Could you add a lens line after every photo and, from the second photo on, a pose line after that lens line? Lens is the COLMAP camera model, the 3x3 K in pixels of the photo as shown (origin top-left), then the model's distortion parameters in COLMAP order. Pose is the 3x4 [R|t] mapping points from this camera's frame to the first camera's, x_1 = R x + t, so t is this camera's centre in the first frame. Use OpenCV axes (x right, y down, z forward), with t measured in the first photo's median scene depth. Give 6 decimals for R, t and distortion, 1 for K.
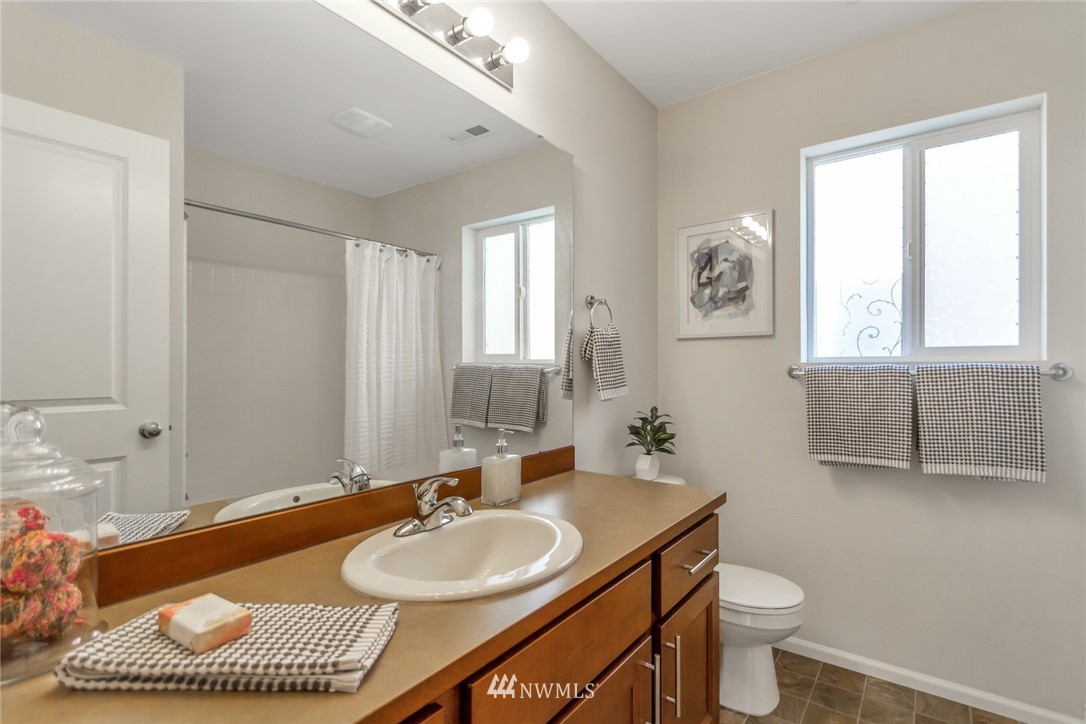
lens RADIAL K [[510.4, 0, 537.6], [0, 510.4, 357.4], [0, 0, 1]] dist [-0.003327, -0.000877]
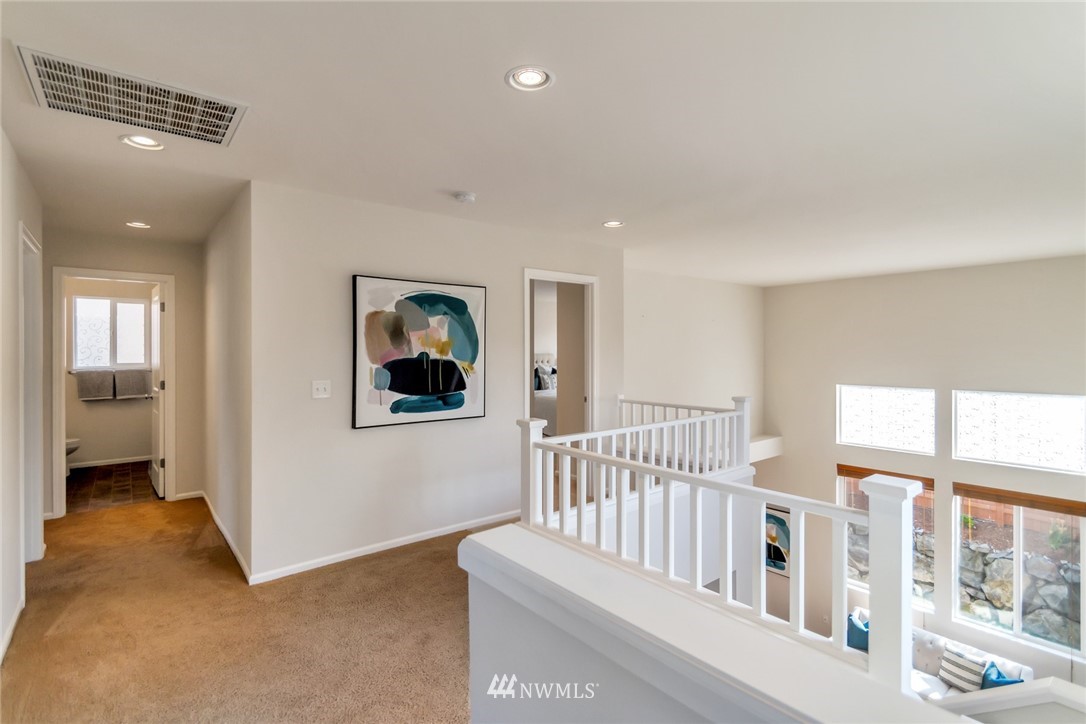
lens RADIAL K [[510.4, 0, 536.5], [0, 510.4, 359.6], [0, 0, 1]] dist [-0.003327, -0.000877]
pose [[0.251467, -0.007617, 0.967836, -1.673289], [0.012296, 0.999913, 0.004675, -0.024289], [-0.967788, 0.010725, 0.251539, -2.354057]]
